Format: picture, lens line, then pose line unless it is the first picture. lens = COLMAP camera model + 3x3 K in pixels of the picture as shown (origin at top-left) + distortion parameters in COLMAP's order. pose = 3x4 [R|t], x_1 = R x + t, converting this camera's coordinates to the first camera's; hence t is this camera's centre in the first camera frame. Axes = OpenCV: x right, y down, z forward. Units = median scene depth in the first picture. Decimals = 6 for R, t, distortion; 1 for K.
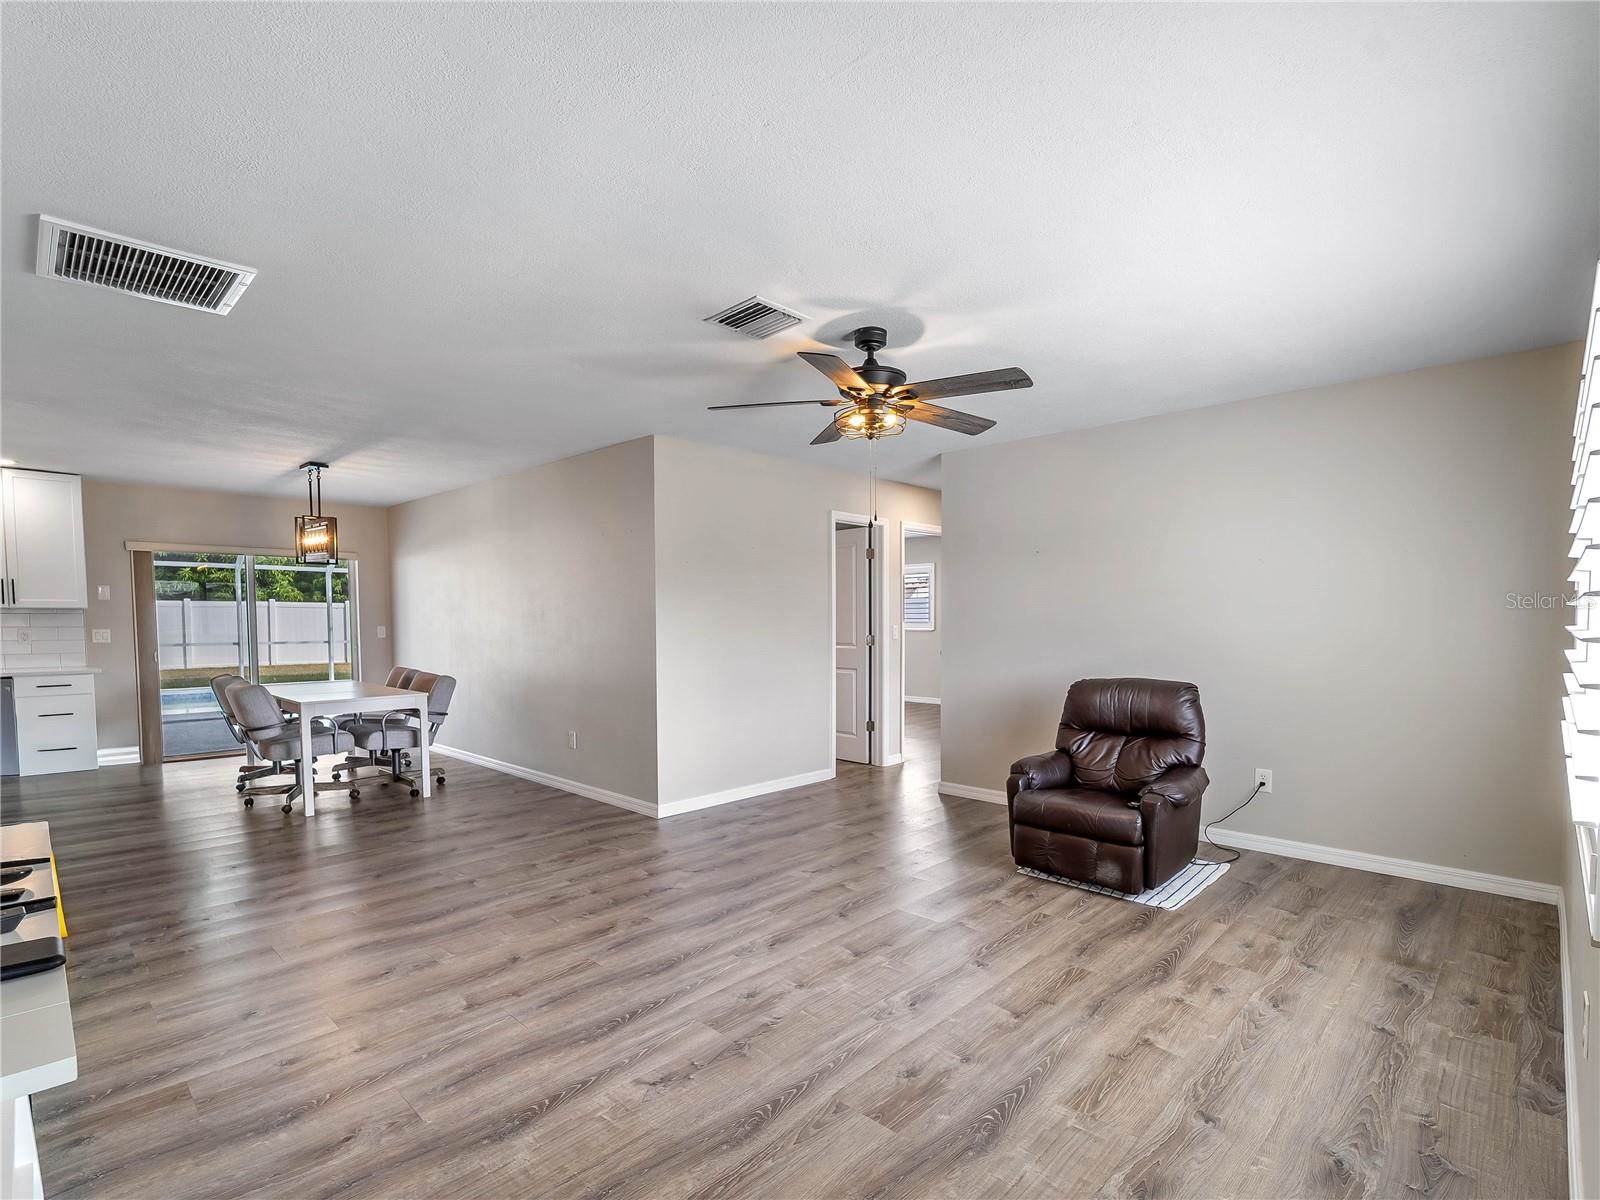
lens RADIAL K [[780.9, 0, 786.6], [0, 780.9, 606.9], [0, 0, 1]] dist [0.000603, -0.000819]
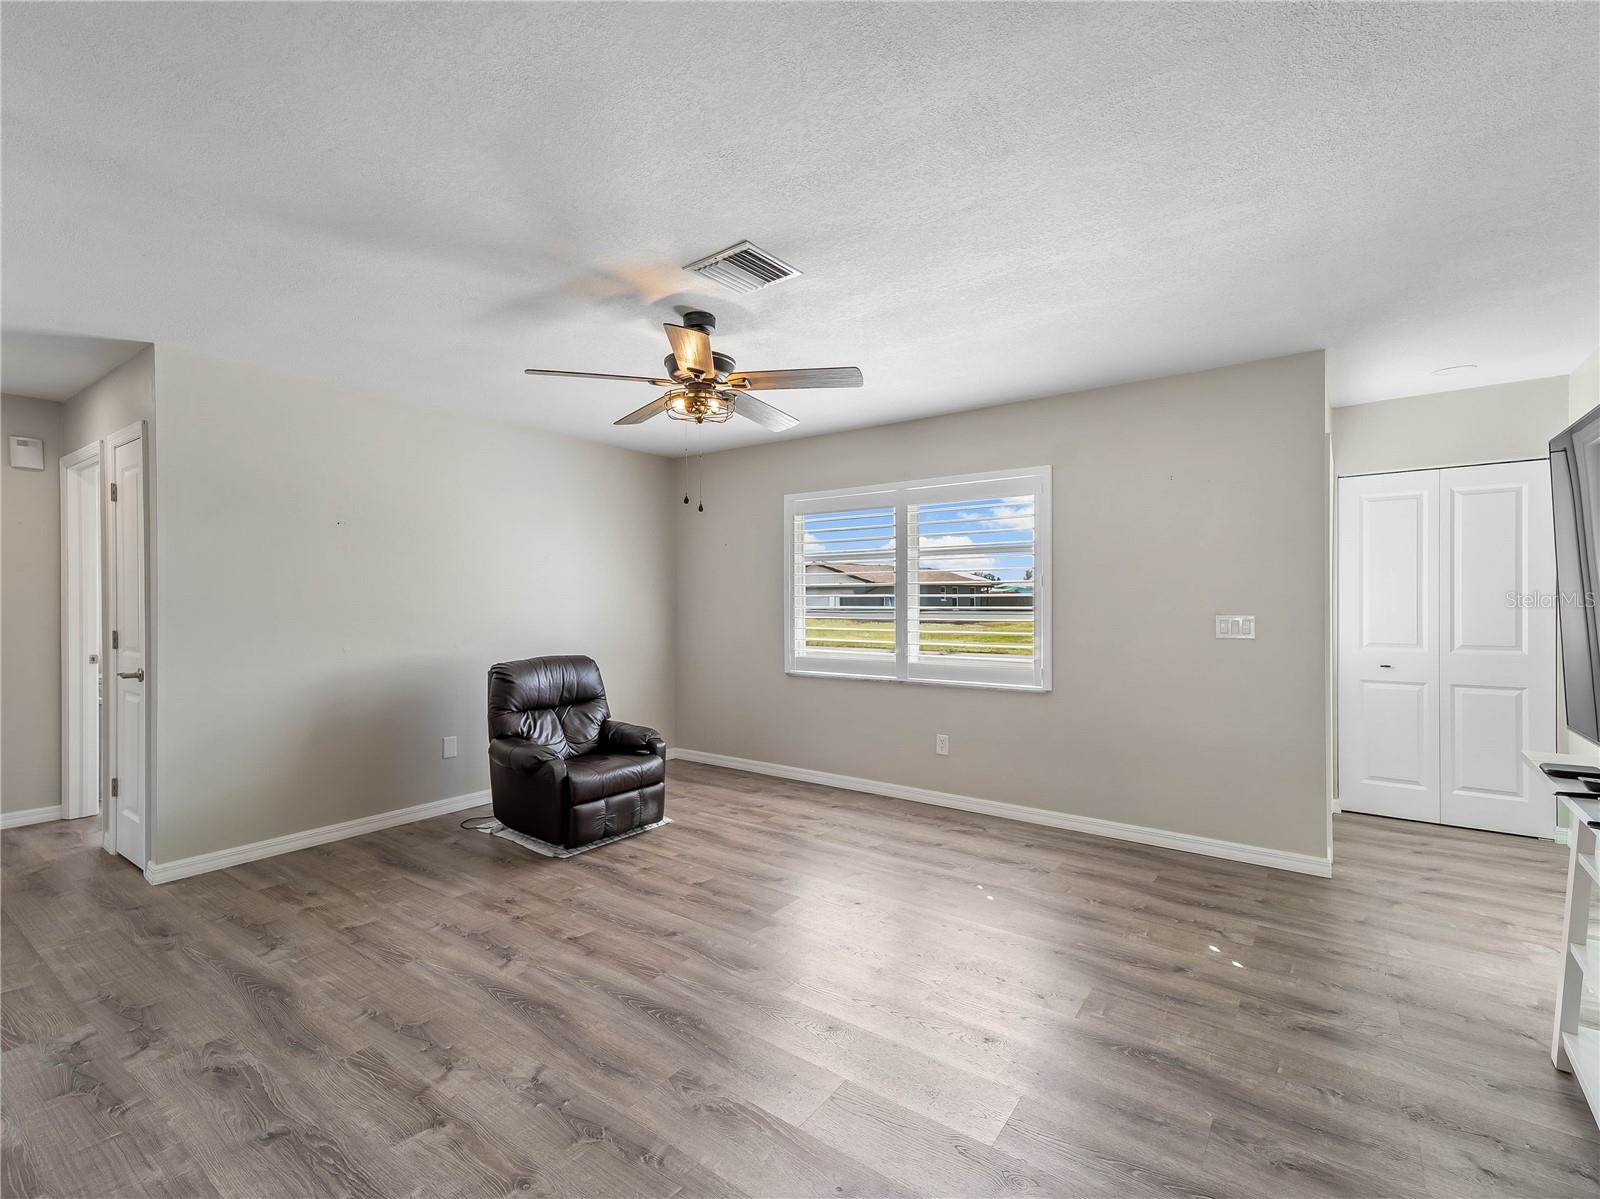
lens RADIAL K [[720.1, 0, 800.0], [0, 720.1, 599.5], [0, 0, 1]] dist [0.035745, -0.007645]
pose [[-0.142445, 0.007424, 0.989775, -1.000991], [-0.012026, 0.999885, -0.009231, 0.023194], [-0.989730, -0.013218, -0.142340, 1.265729]]
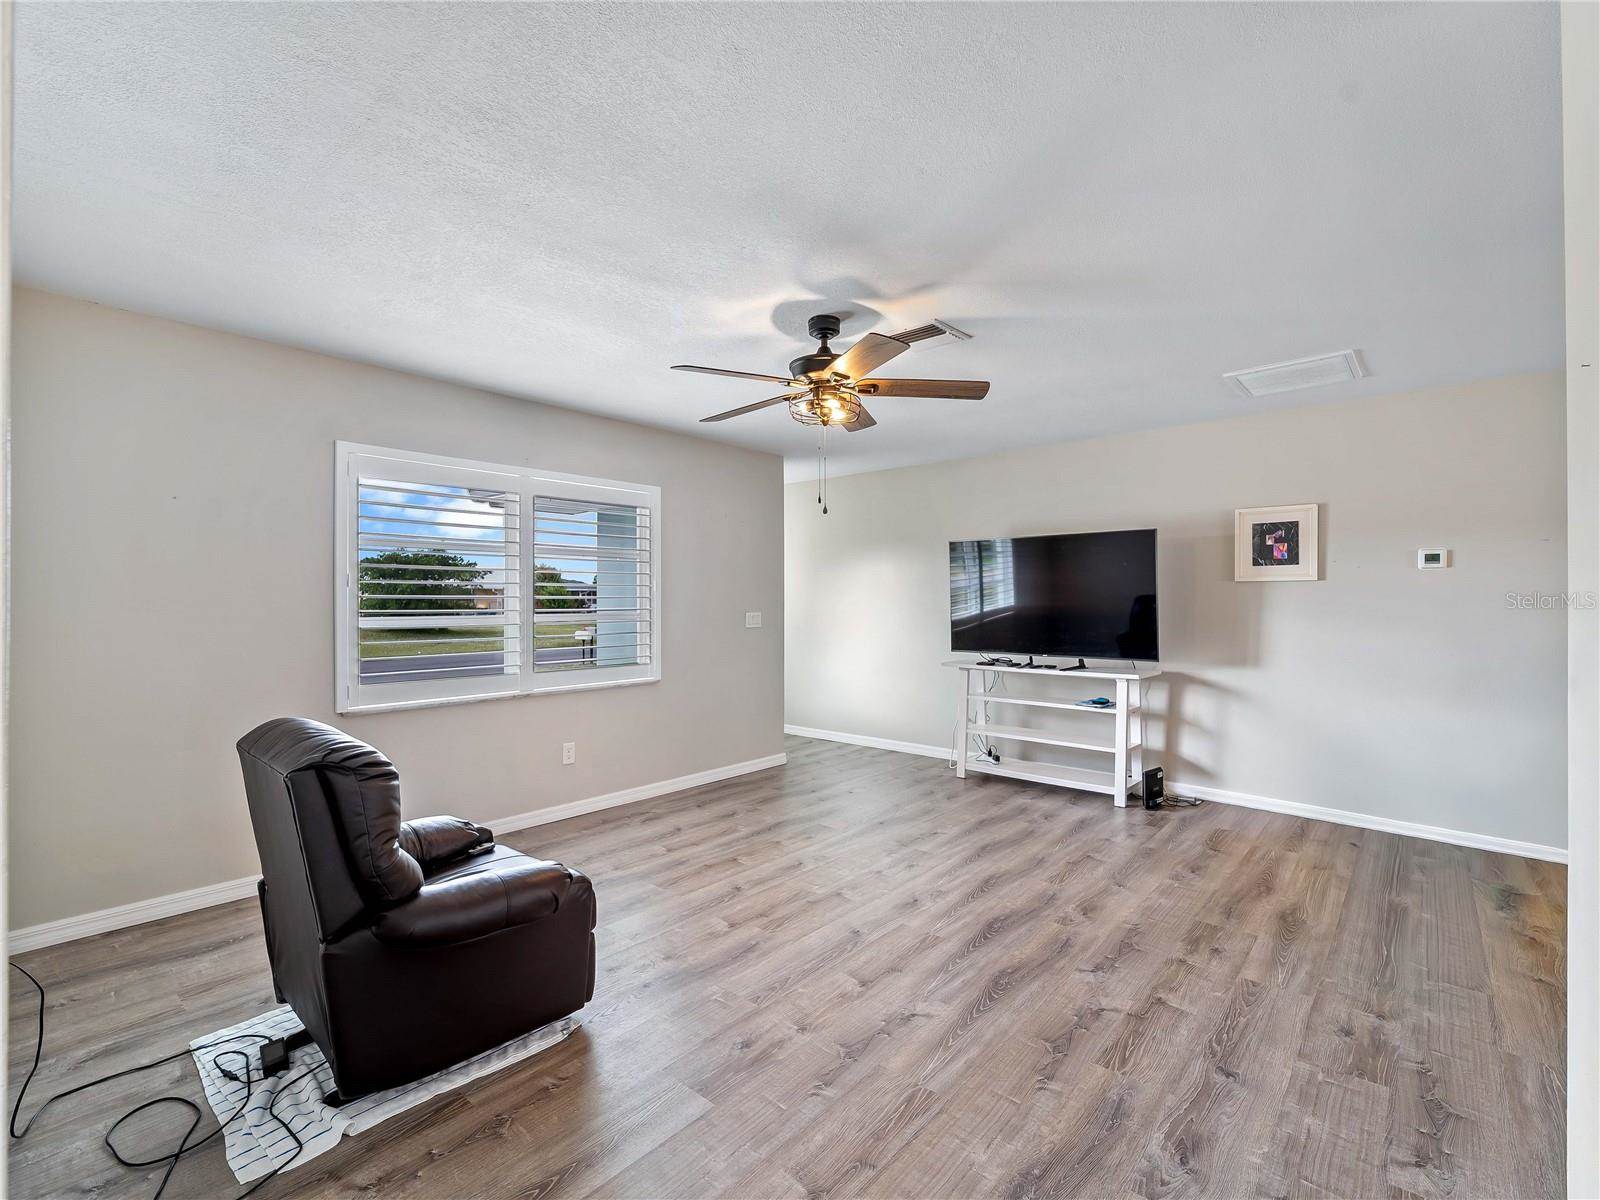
lens RADIAL K [[729.8, 0, 800.0], [0, 729.8, 600.0], [0, 0, 1]] dist [-0.002157, 0.000337]
pose [[-0.998523, 0.004309, -0.054163, 0.234118], [0.005103, 0.999881, -0.014541, 0.026263], [0.054094, -0.014796, -0.998426, 2.389518]]
